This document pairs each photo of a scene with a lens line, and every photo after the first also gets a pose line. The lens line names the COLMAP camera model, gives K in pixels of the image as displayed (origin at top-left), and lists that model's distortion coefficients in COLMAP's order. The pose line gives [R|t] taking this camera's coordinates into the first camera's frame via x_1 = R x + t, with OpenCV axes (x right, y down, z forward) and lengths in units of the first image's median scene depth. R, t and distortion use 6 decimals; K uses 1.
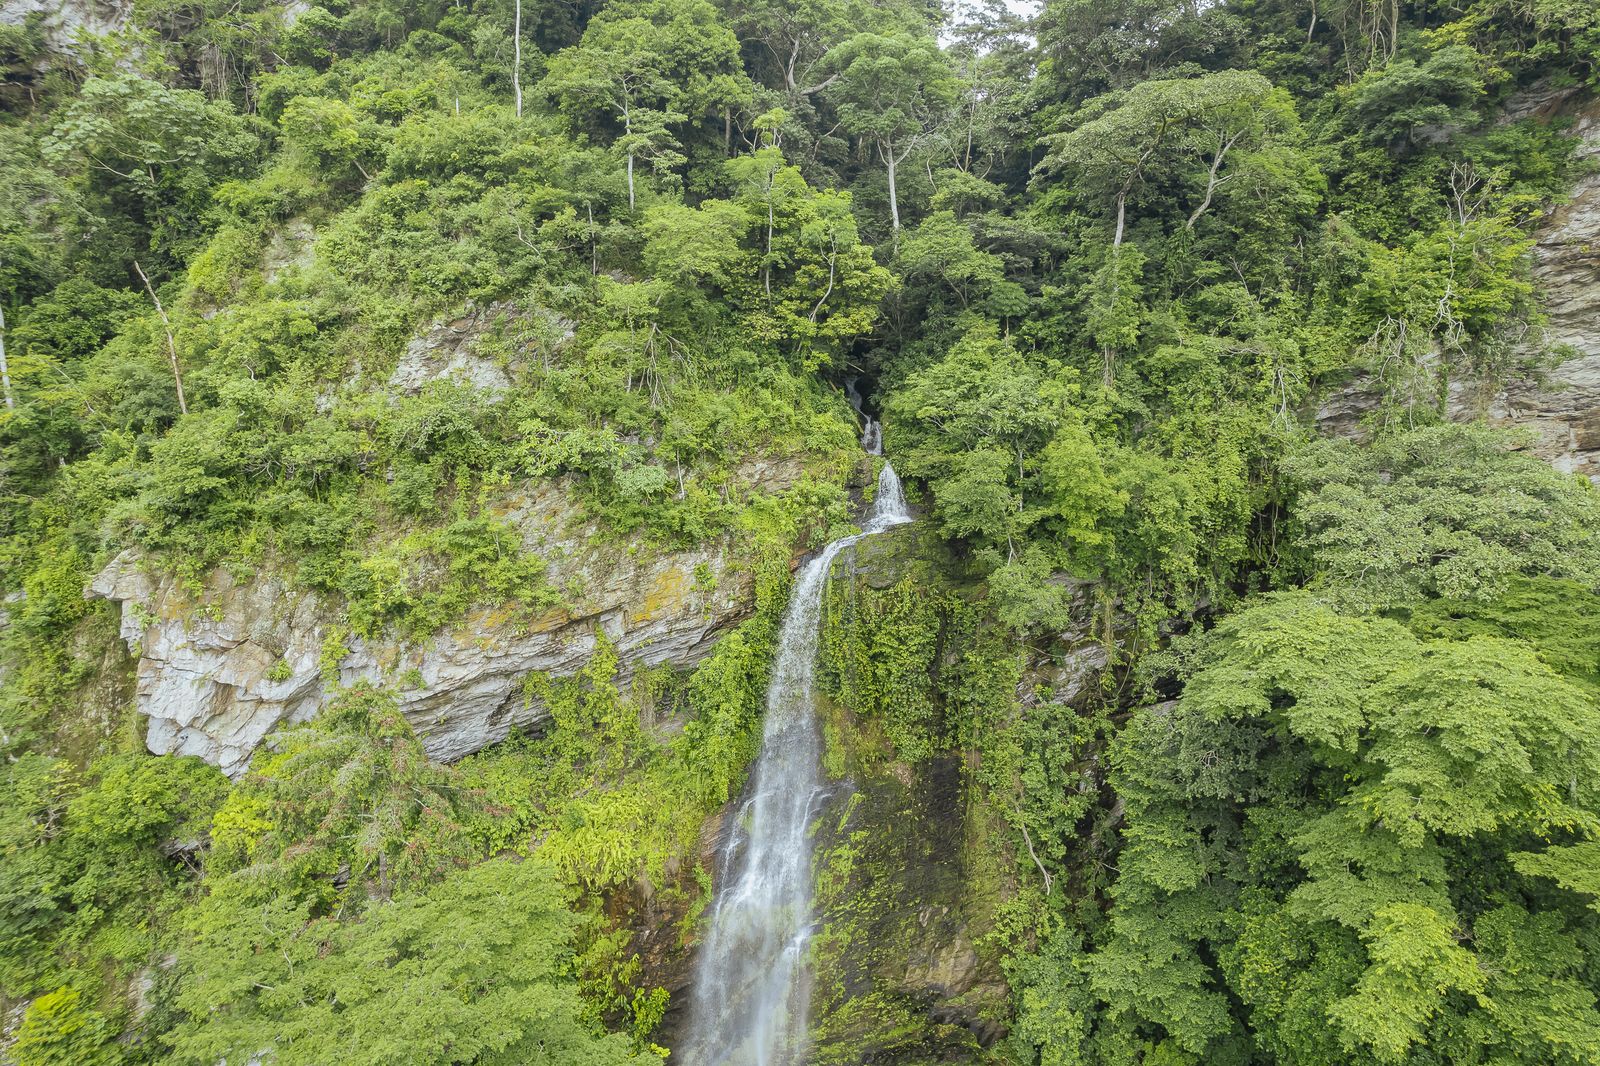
lens RADIAL K [[1010.5, 0, 800.0], [0, 1010.5, 533.0], [0, 0, 1]] dist [-0.102922, 0.077814]
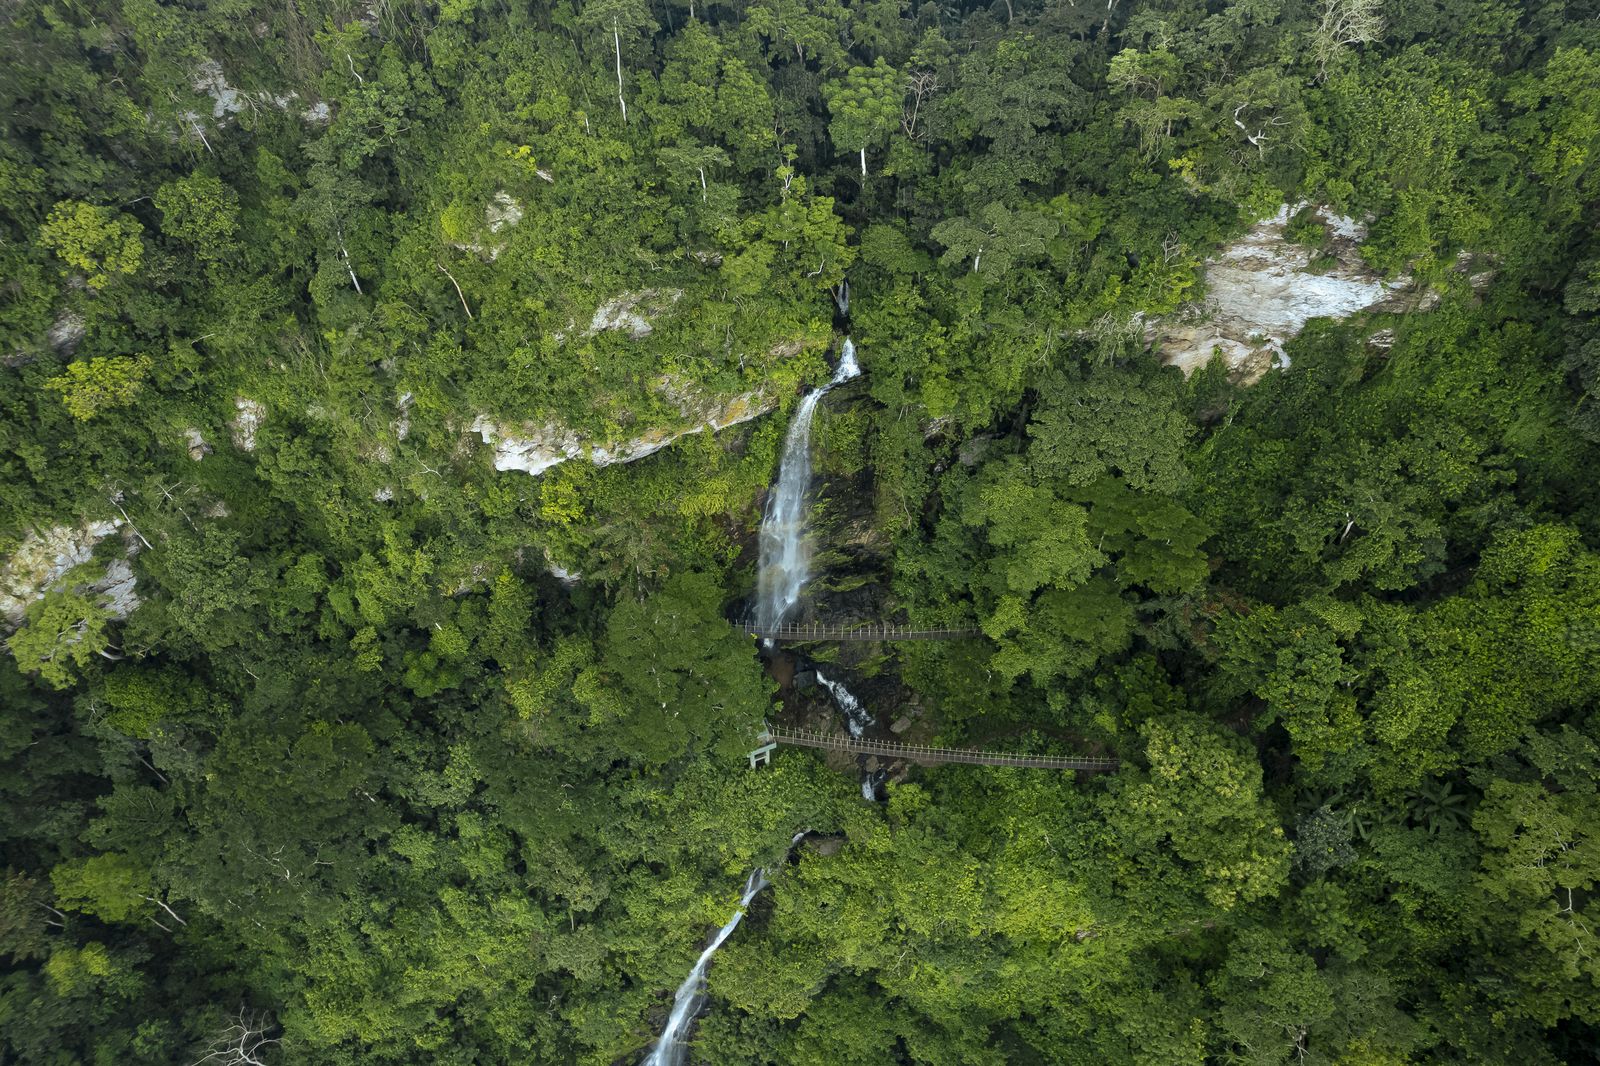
lens RADIAL K [[1010.5, 0, 800.0], [0, 1010.5, 533.0], [0, 0, 1]] dist [-0.102922, 0.077814]
pose [[0.999886, 0.014883, -0.002480, 0.006328], [-0.008932, 0.716312, 0.697723, -1.194467], [0.012161, -0.697621, 0.716364, -0.650033]]
